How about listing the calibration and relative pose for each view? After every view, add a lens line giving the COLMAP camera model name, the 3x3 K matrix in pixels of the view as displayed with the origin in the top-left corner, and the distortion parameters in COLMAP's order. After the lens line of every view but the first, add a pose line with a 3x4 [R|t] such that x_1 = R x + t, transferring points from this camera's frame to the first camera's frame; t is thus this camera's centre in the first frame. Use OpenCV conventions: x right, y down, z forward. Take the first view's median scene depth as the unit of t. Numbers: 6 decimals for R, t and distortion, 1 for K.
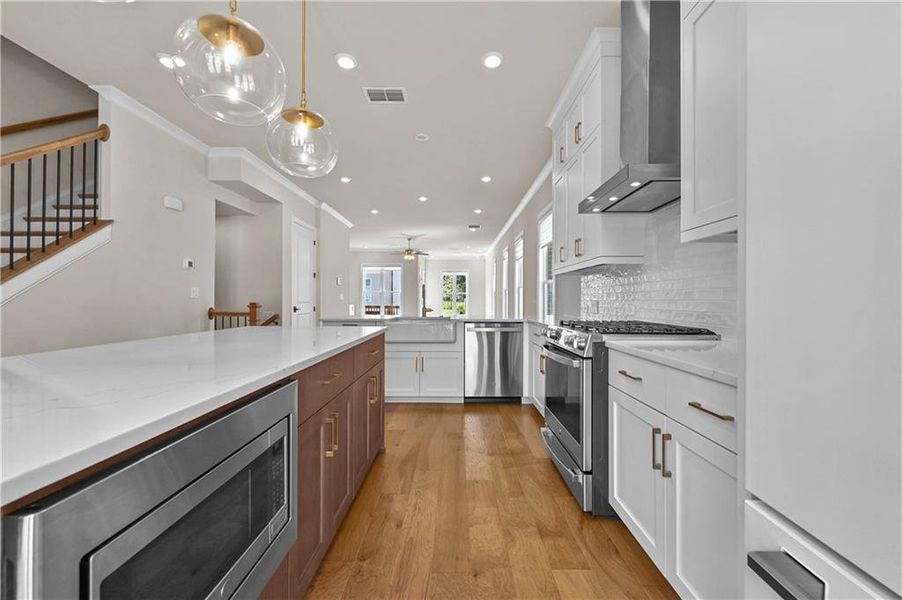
lens RADIAL K [[355.4, 0, 452.5], [0, 355.4, 298.6], [0, 0, 1]] dist [-0.001346, -0.000159]
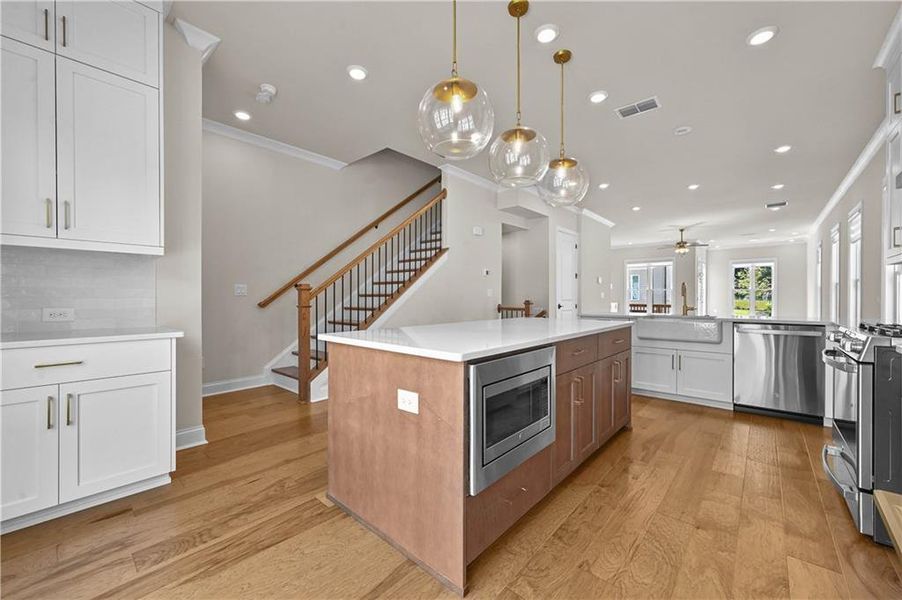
lens RADIAL K [[355.4, 0, 452.5], [0, 355.4, 298.6], [0, 0, 1]] dist [-0.001346, -0.000159]
pose [[0.756095, 0.000709, -0.654461, 0.085656], [0.002819, 0.999987, 0.004340, -0.000819], [0.654455, -0.005126, 0.756083, -0.170742]]
